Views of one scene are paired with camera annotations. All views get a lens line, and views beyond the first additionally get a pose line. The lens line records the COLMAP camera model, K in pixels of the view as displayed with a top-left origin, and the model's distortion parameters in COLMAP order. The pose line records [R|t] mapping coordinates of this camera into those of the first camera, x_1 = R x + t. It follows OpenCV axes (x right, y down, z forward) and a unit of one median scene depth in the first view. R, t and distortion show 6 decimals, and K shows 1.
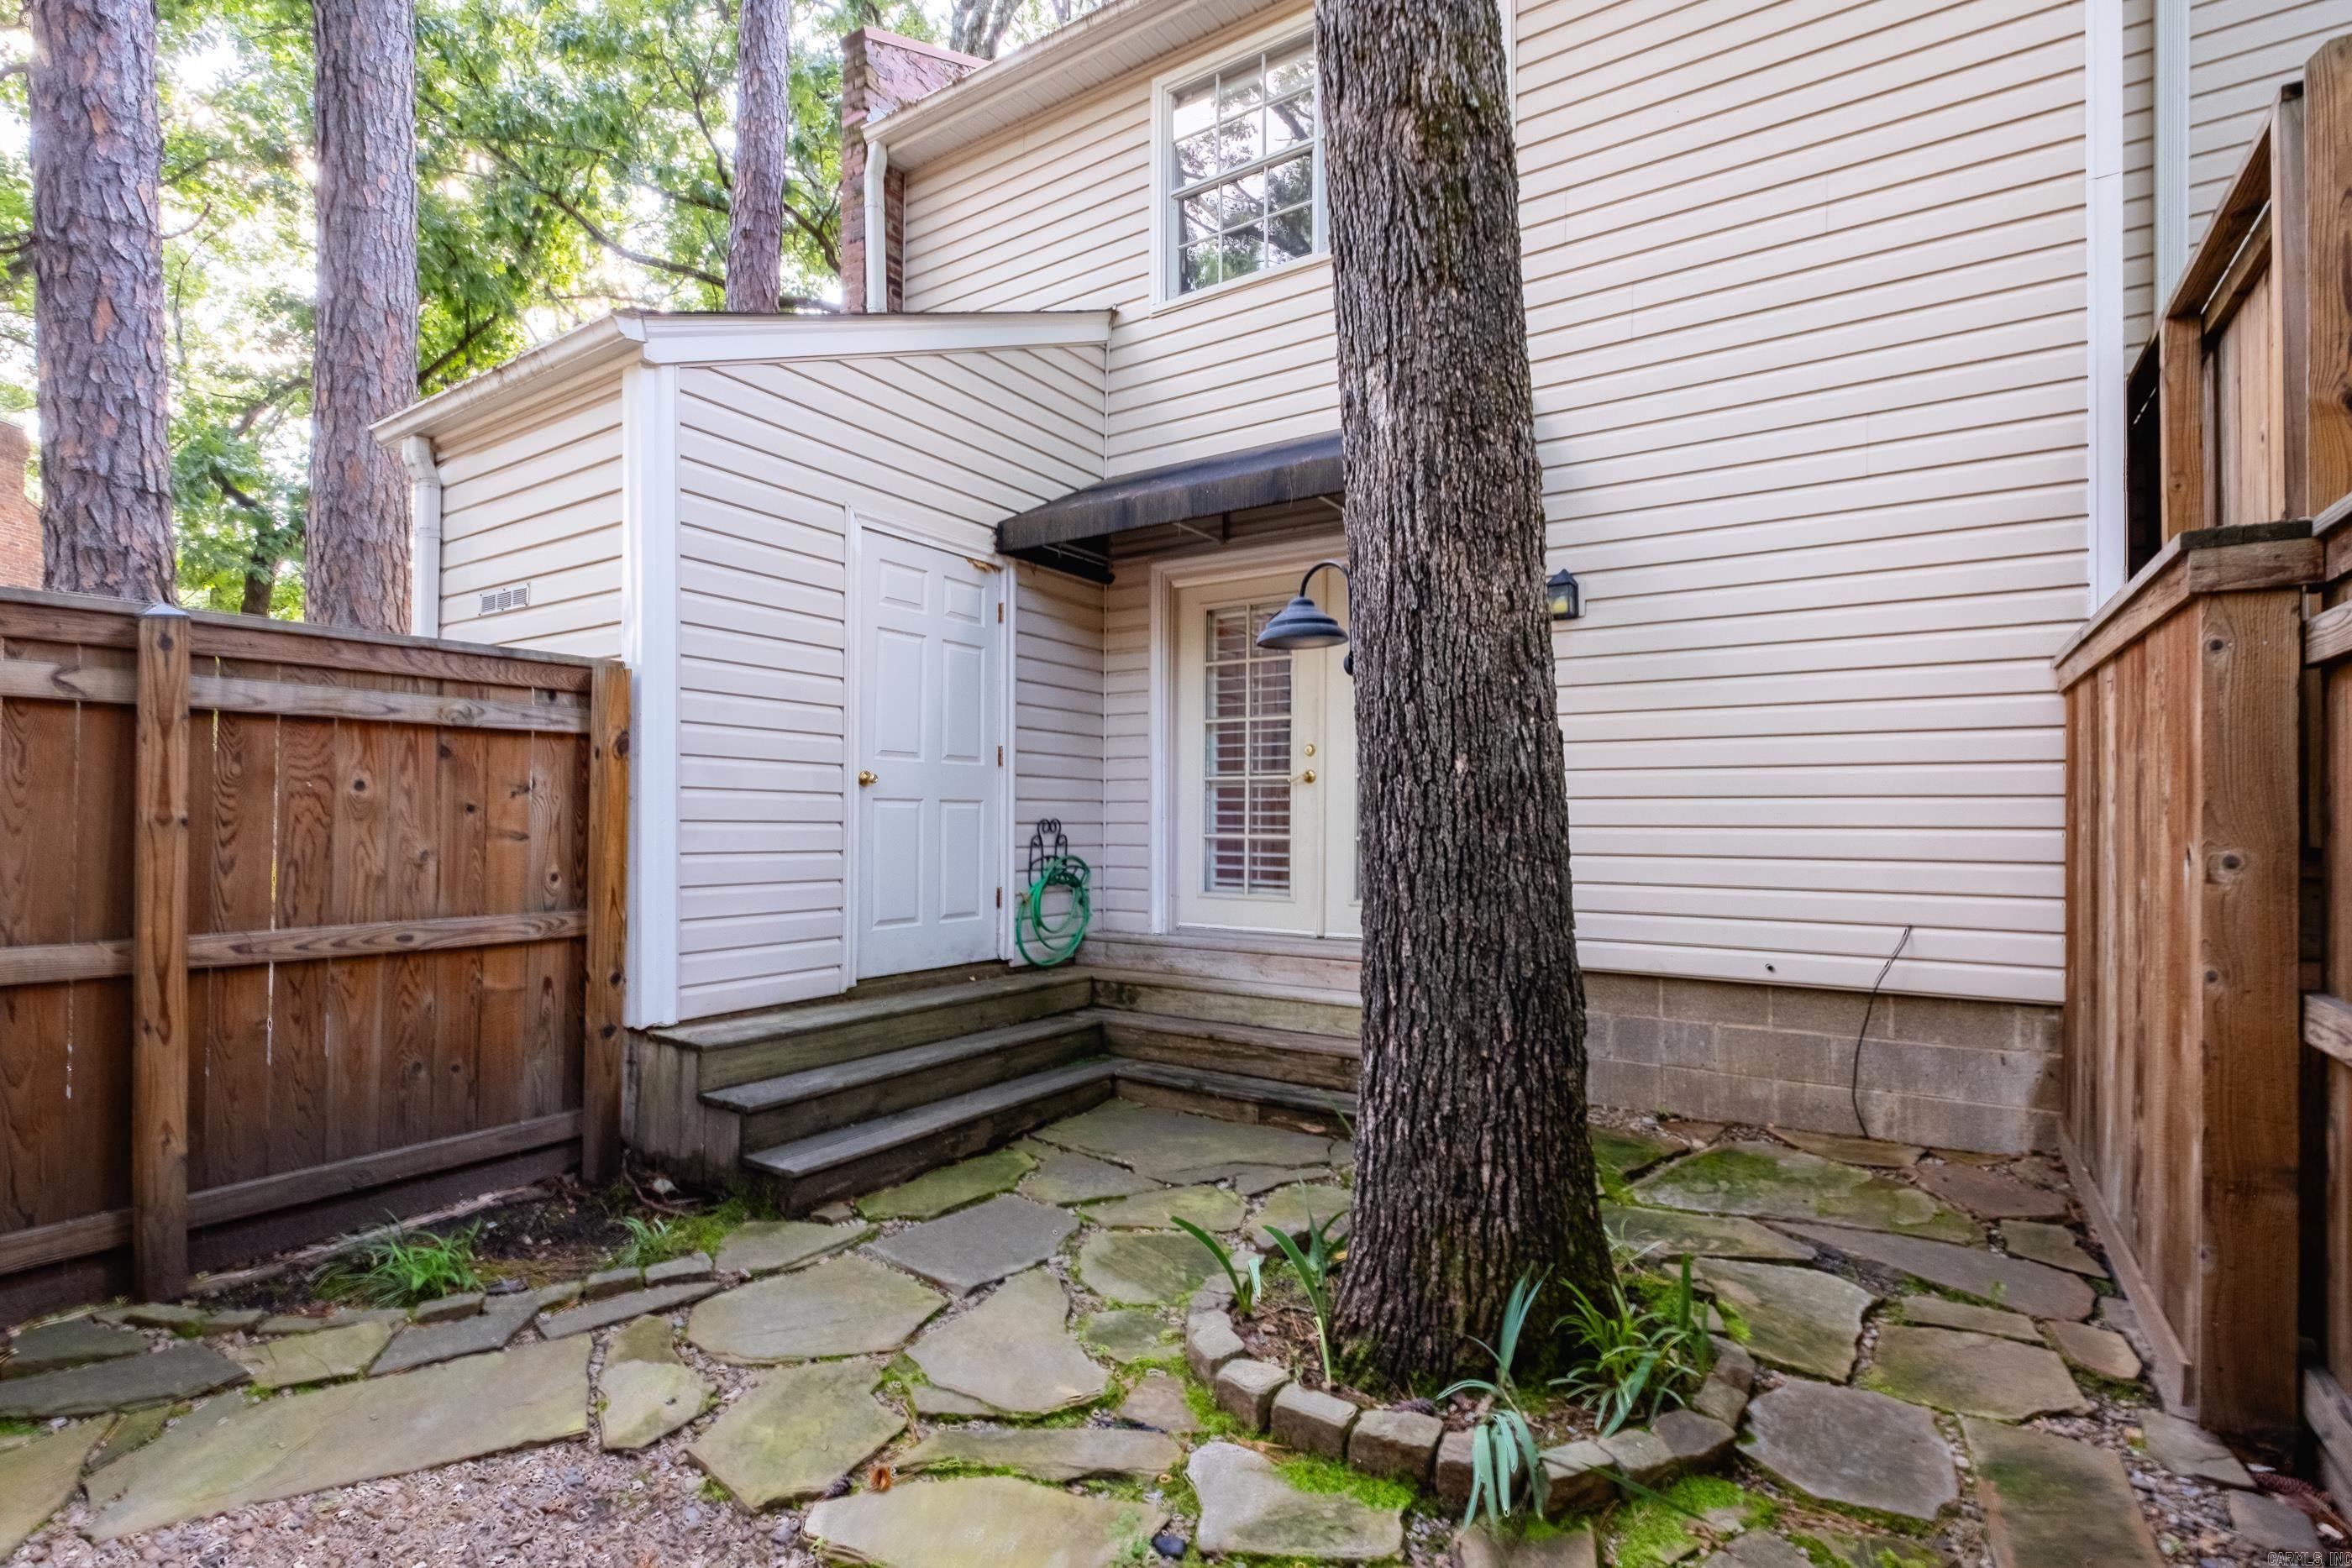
lens RADIAL K [[1056.2, 0, 1154.0], [0, 1056.2, 806.8], [0, 0, 1]] dist [0.007441, -0.001885]
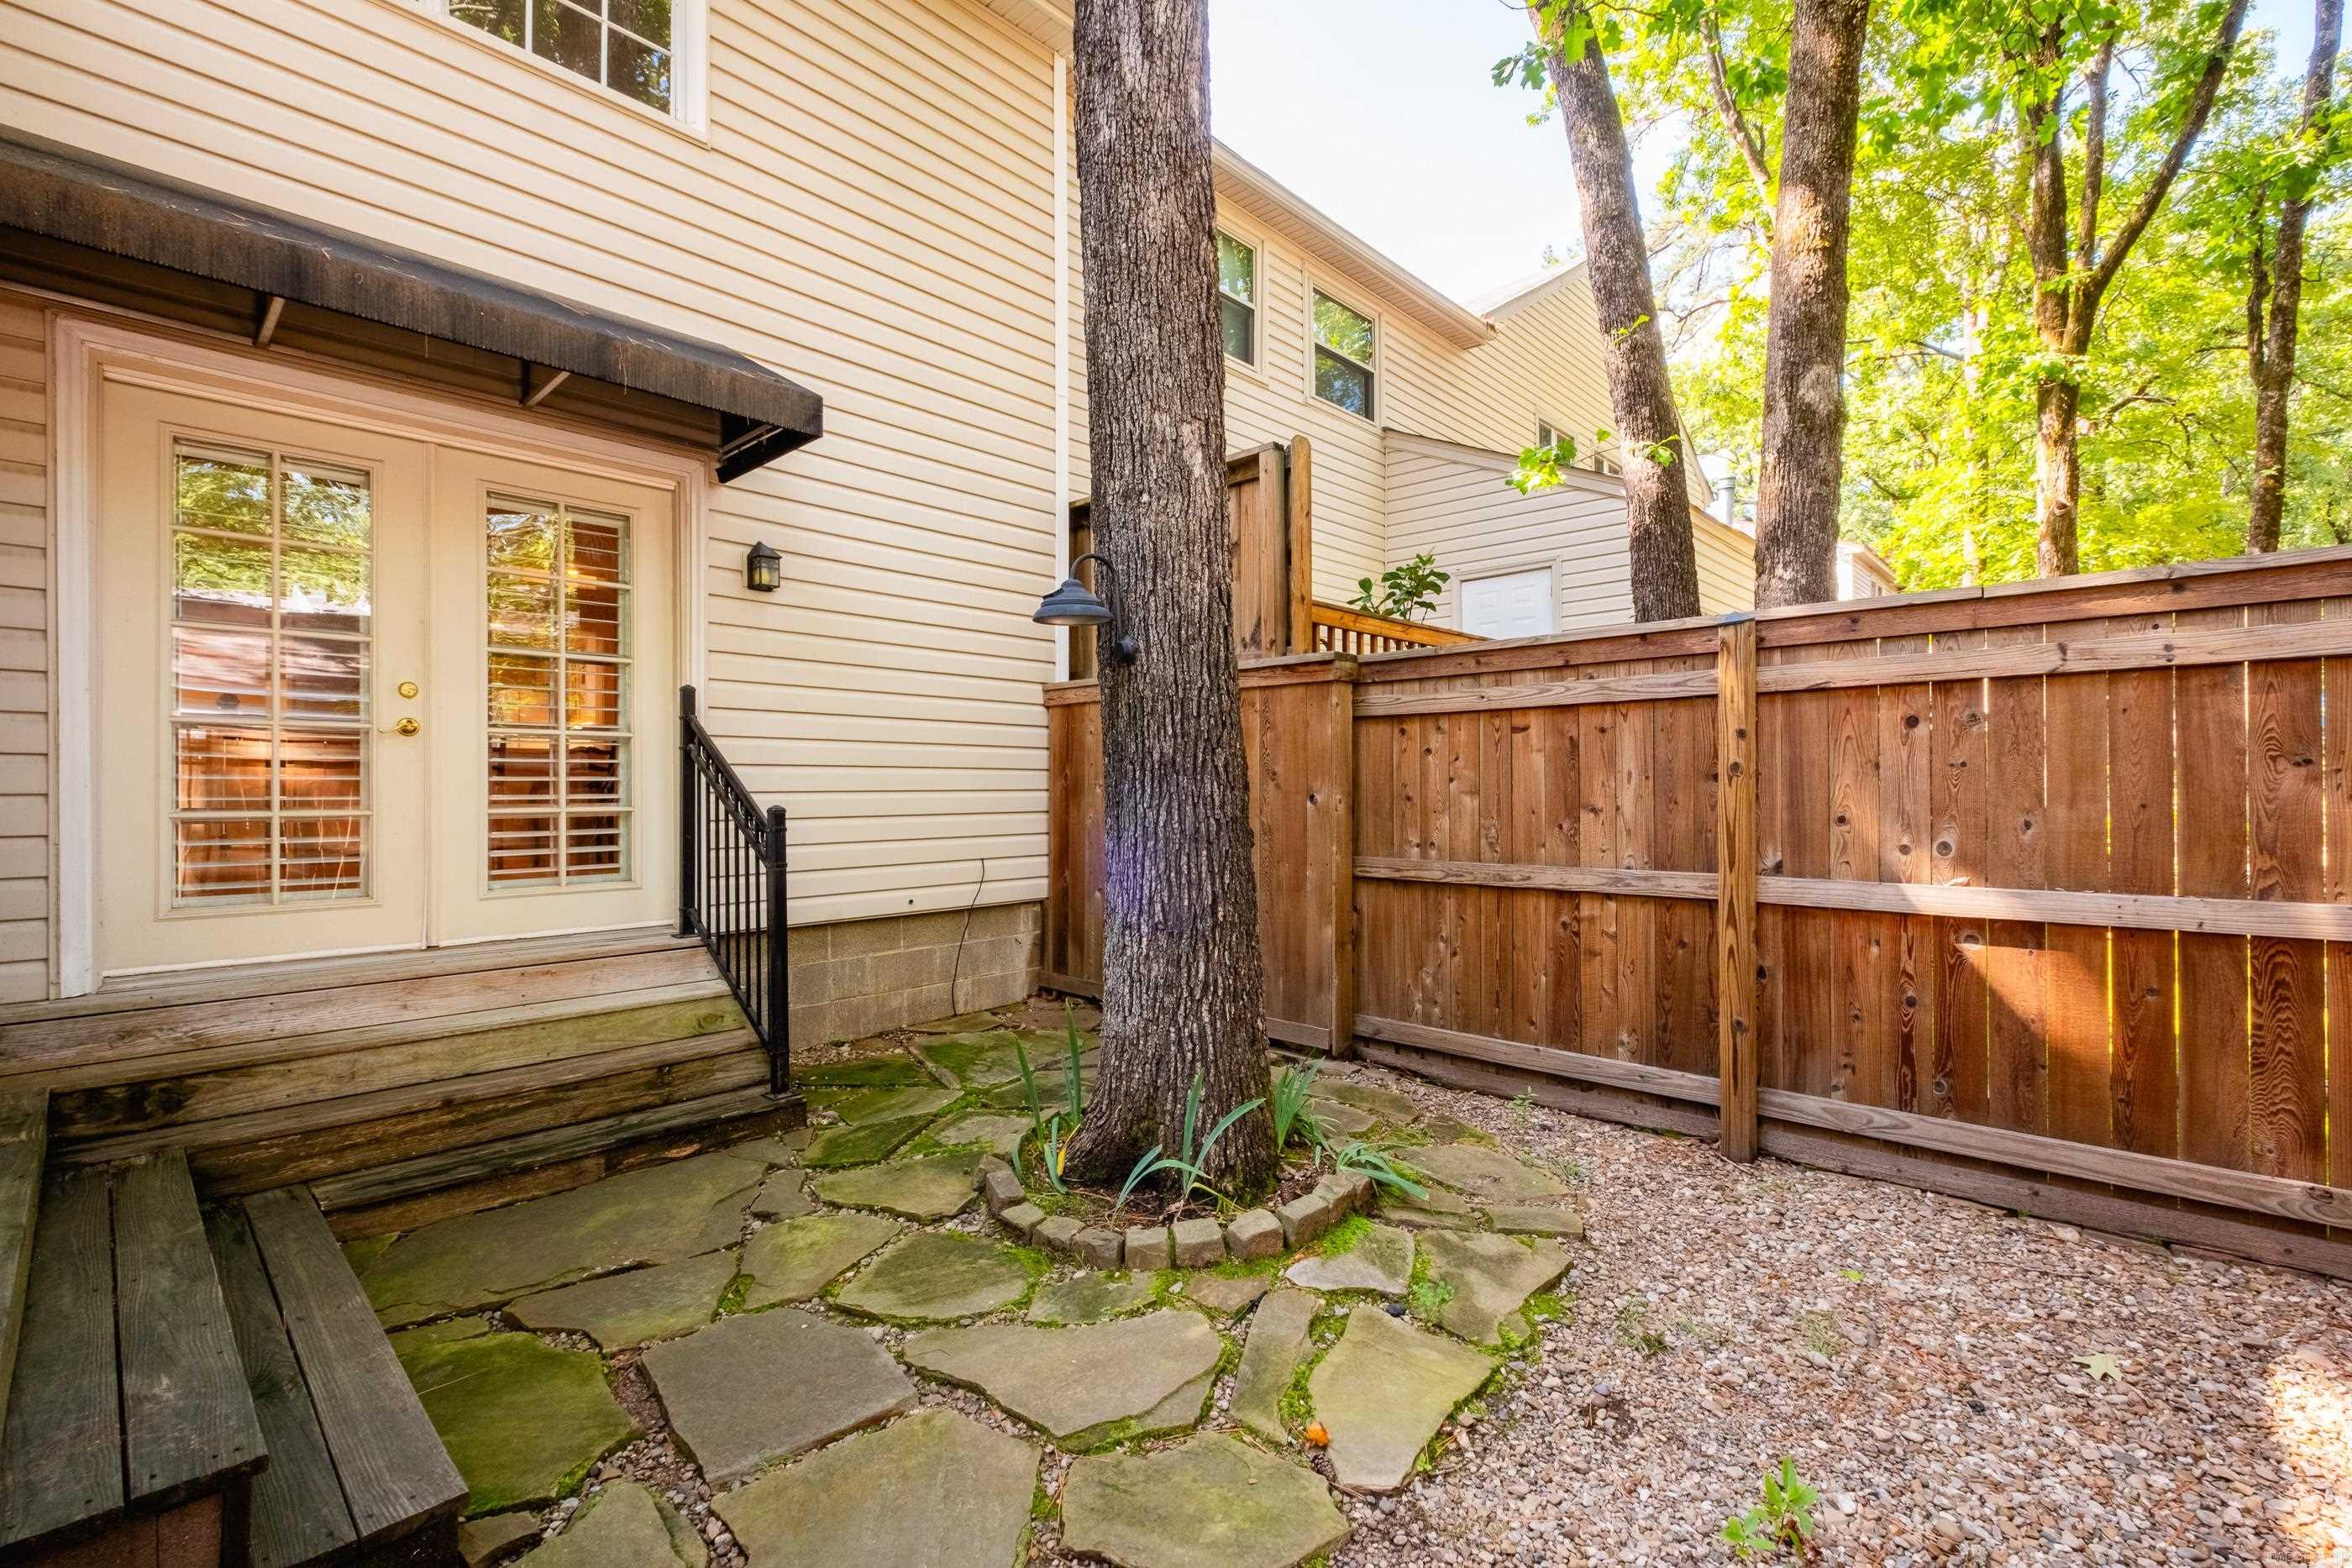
lens RADIAL K [[1037.5, 0, 1224.0], [0, 1037.5, 786.0], [0, 0, 1]] dist [0.007108, -0.003381]
pose [[0.155467, -0.001635, 0.987840, -0.712112], [-0.006587, 0.999975, 0.002691, 0.009426], [-0.987819, -0.006926, 0.155452, 0.533107]]
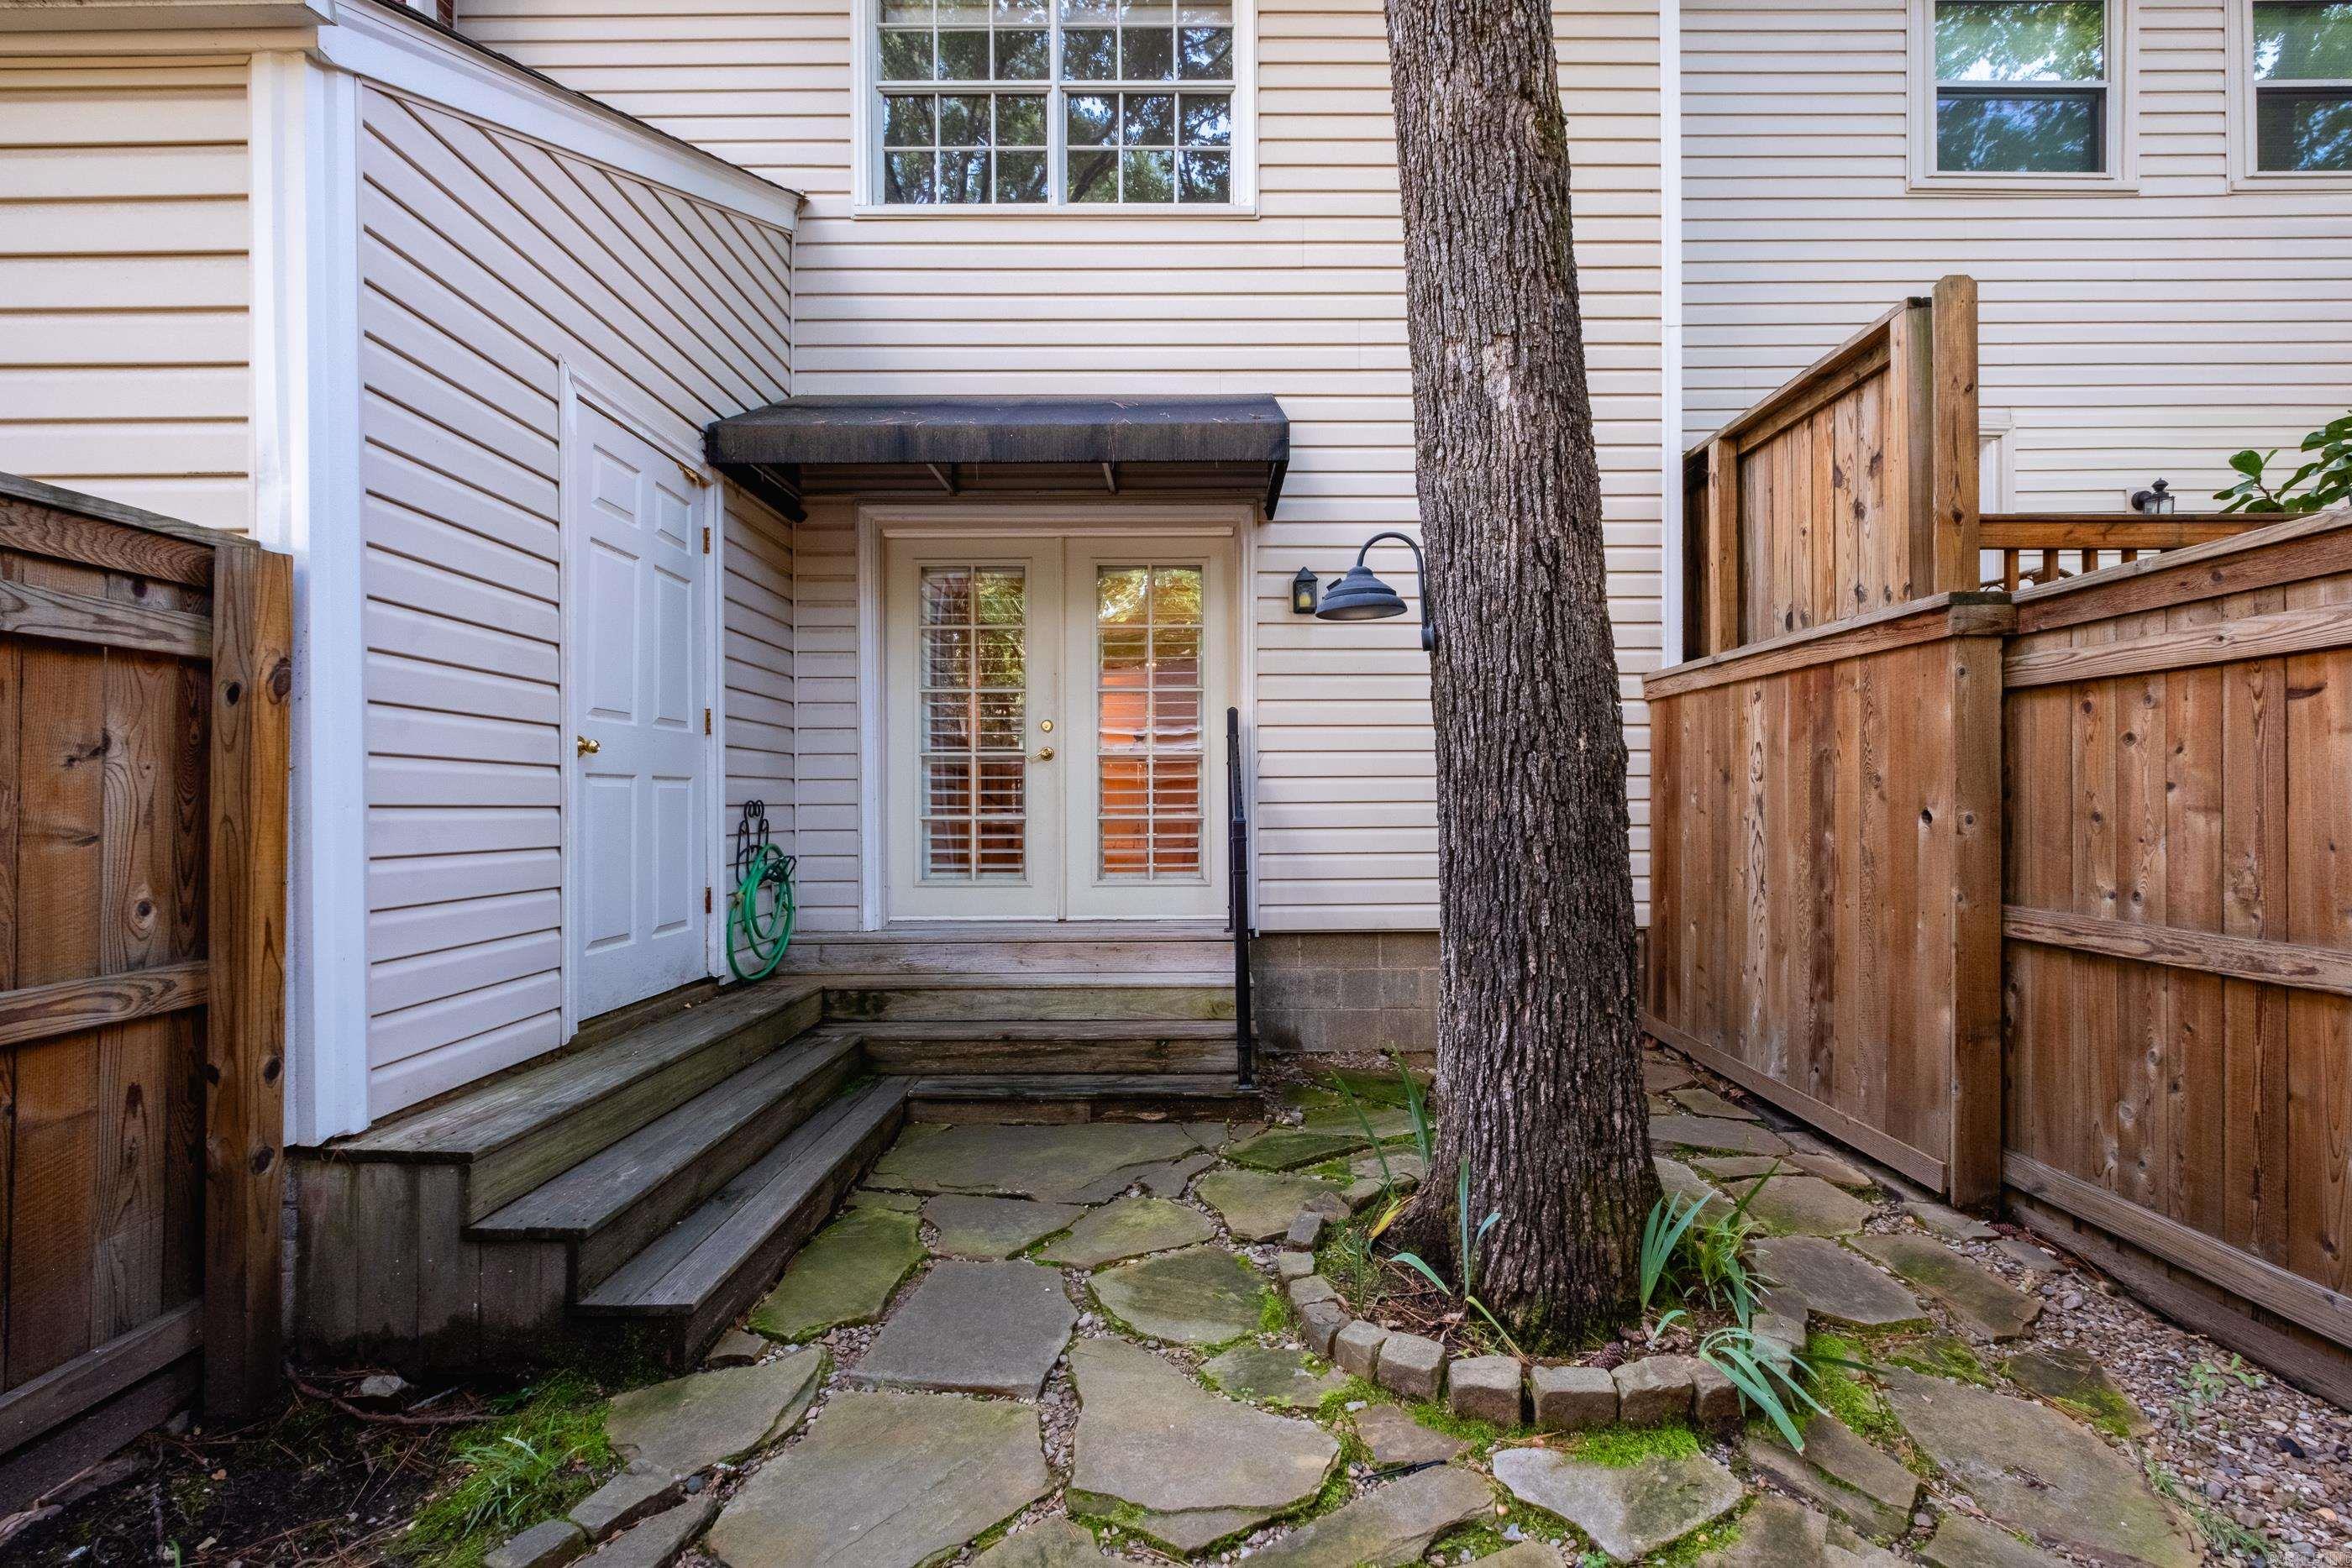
lens RADIAL K [[1037.5, 0, 1144.8], [0, 1037.5, 798.7], [0, 0, 1]] dist [0.007108, -0.003381]
pose [[0.837145, -0.008047, 0.546922, -0.435172], [0.002136, 0.999932, 0.011443, 0.002661], [-0.546977, -0.008412, 0.837105, 0.245386]]
